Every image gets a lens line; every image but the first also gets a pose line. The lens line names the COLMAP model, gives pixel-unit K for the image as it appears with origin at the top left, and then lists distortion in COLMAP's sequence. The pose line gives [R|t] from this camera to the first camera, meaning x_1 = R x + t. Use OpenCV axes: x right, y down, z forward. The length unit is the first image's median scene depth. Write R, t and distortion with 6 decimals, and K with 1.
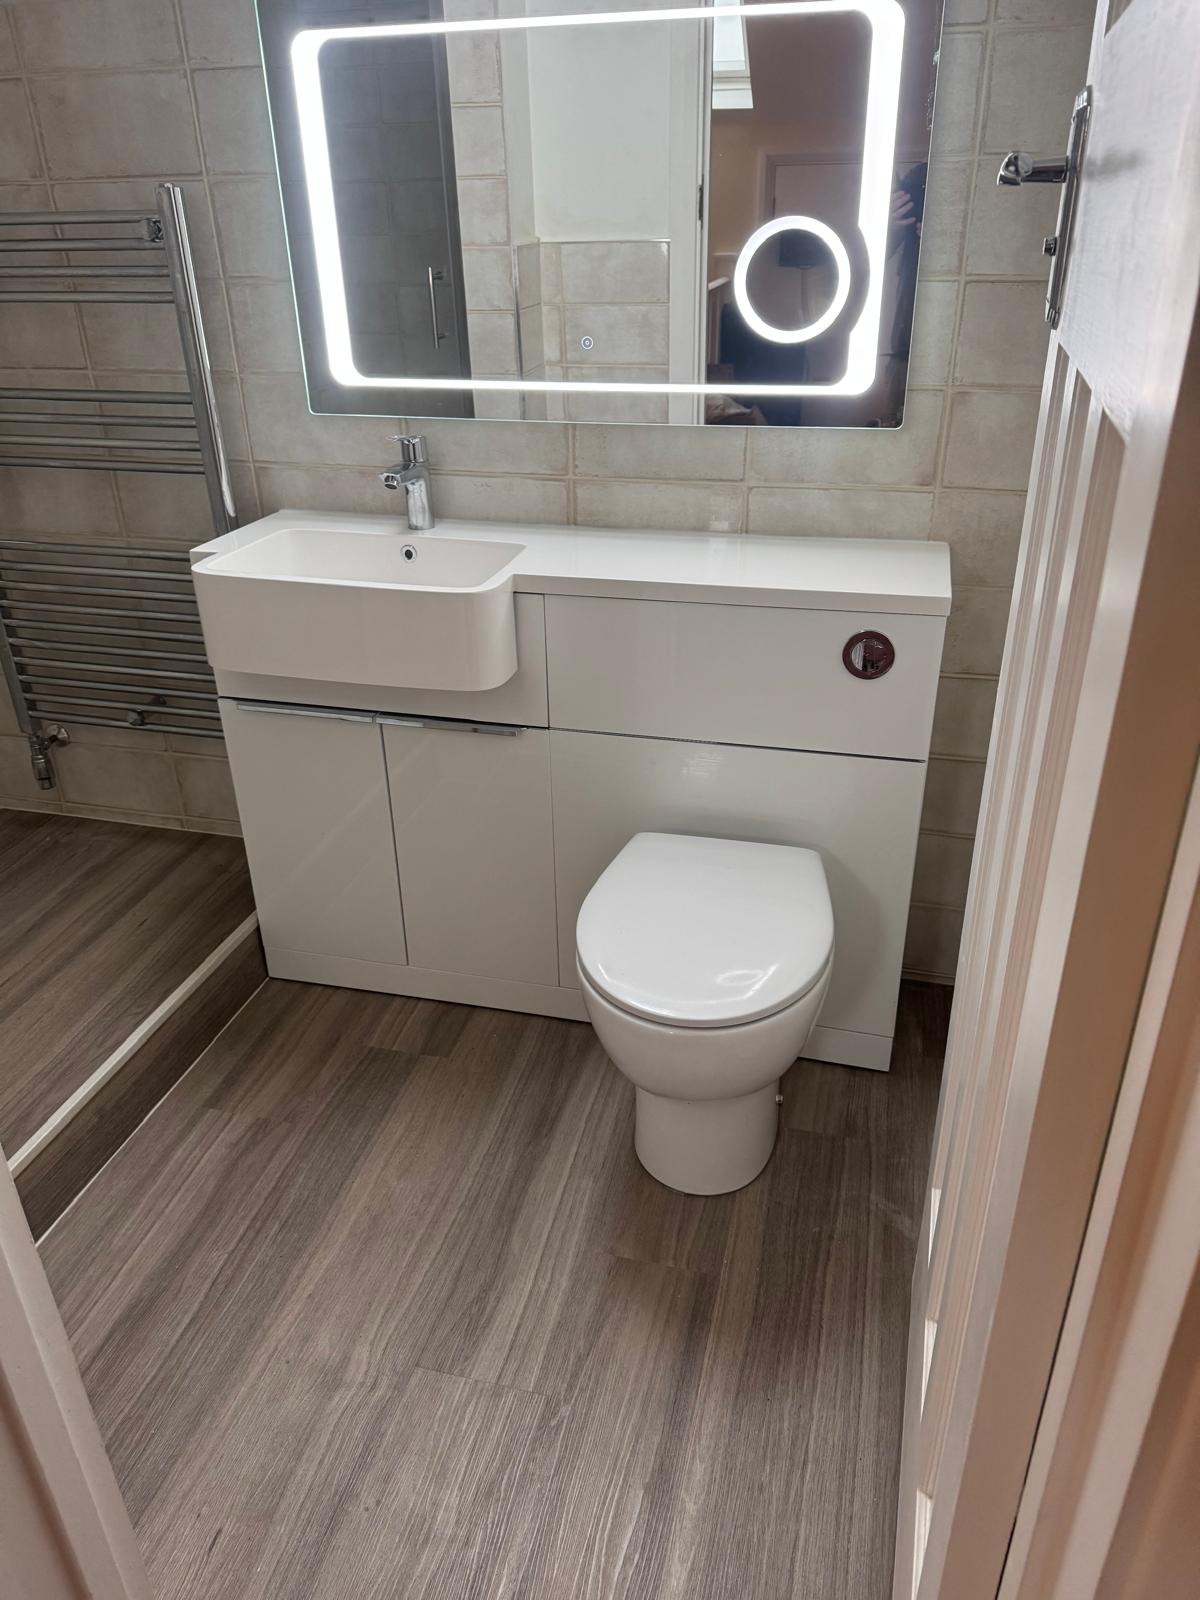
lens RADIAL K [[1120.7, 0, 619.9], [0, 1120.7, 800.2], [0, 0, 1]] dist [0.035759, -0.046022]
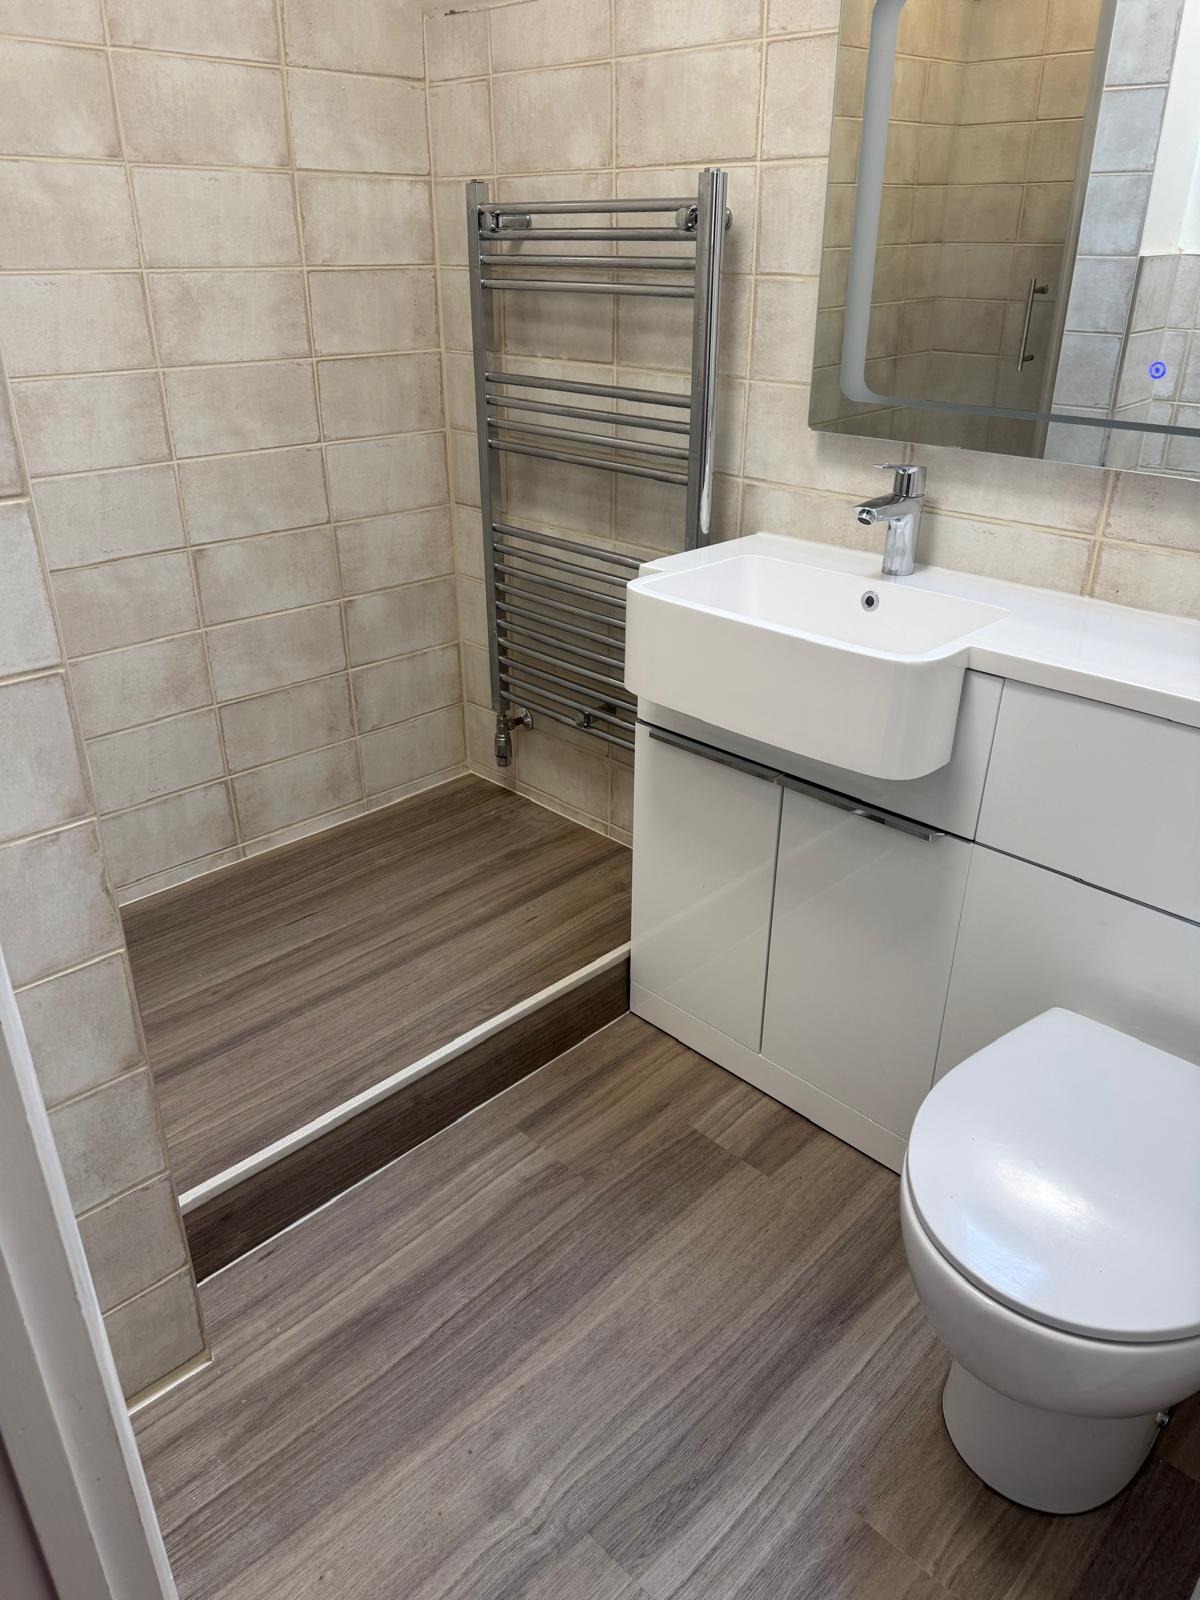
lens RADIAL K [[1120.7, 0, 598.3], [0, 1120.7, 816.8], [0, 0, 1]] dist [0.035759, -0.046022]
pose [[0.856938, 0.245986, -0.452933, 0.064180], [-0.248606, 0.967051, 0.054844, -0.058171], [0.451500, 0.065604, 0.889856, 0.164090]]
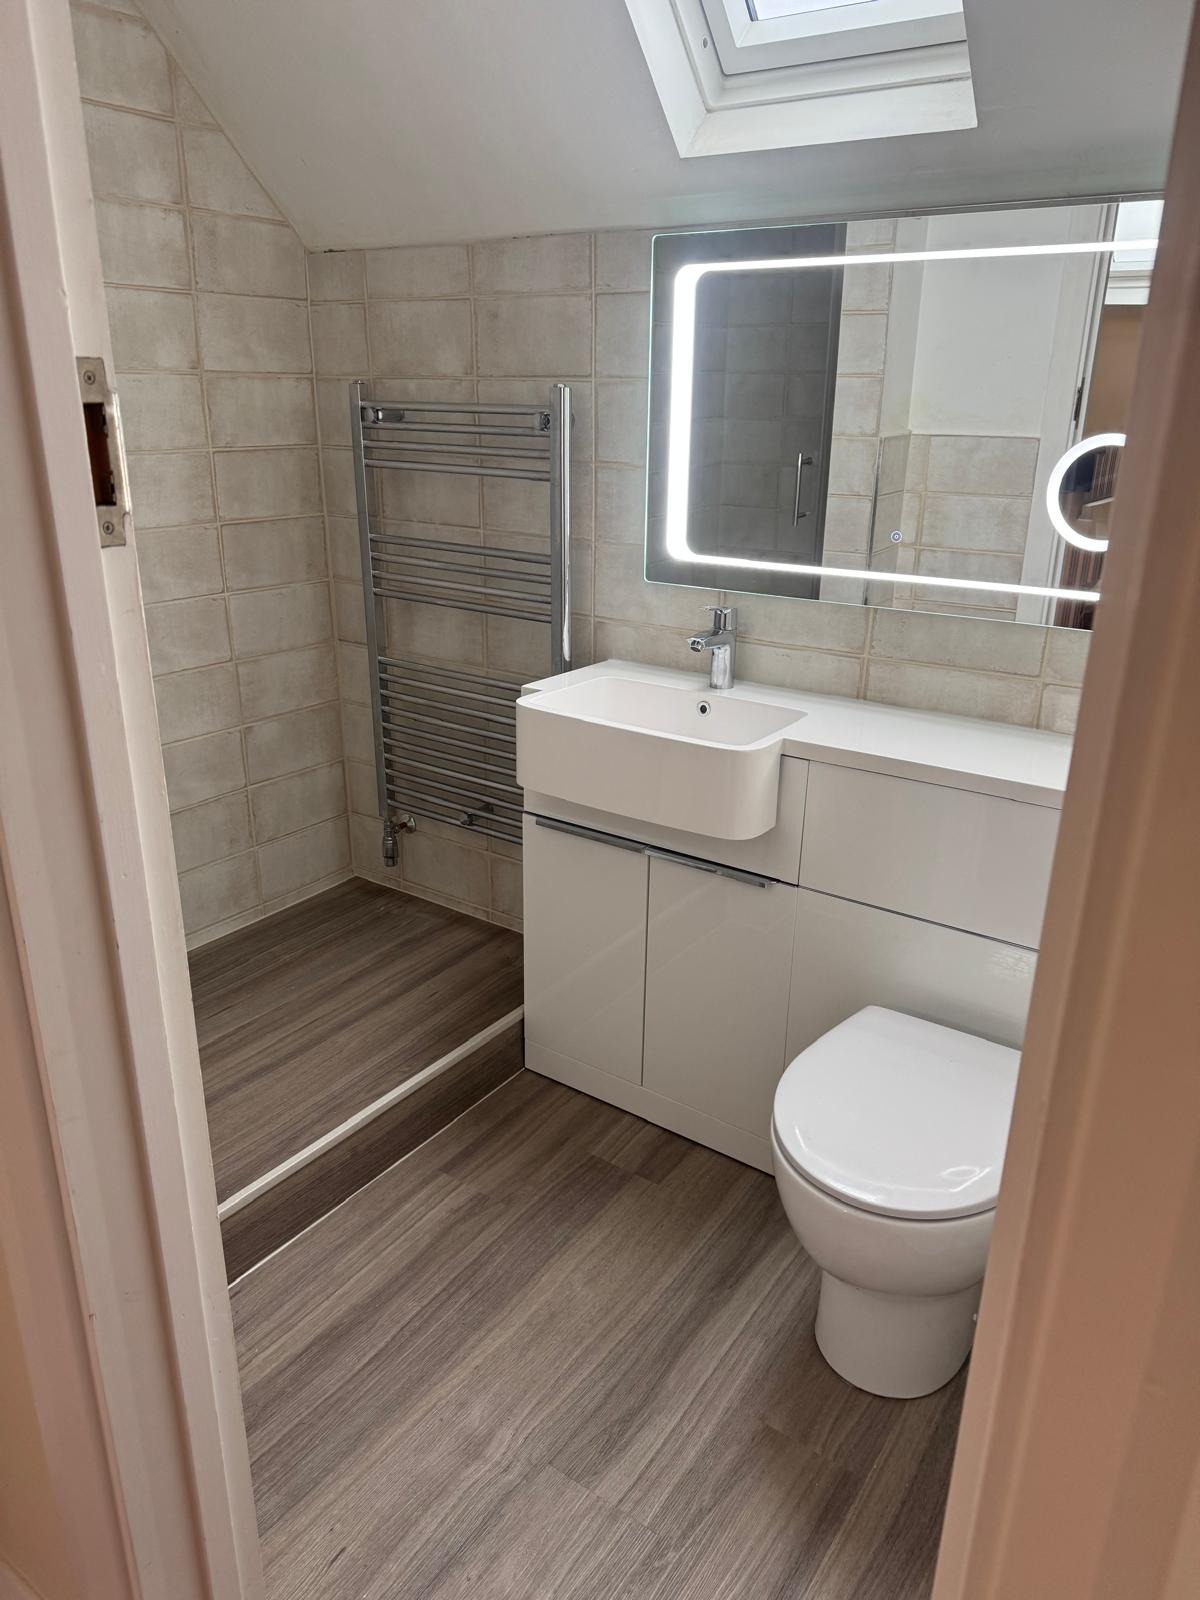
lens RADIAL K [[1120.7, 0, 602.7], [0, 1120.7, 815.1], [0, 0, 1]] dist [0.035759, -0.046022]
pose [[0.933380, 0.148872, -0.326555, 0.094597], [-0.186414, 0.978641, -0.086672, -0.004793], [0.306678, 0.141772, 0.941196, -0.044706]]
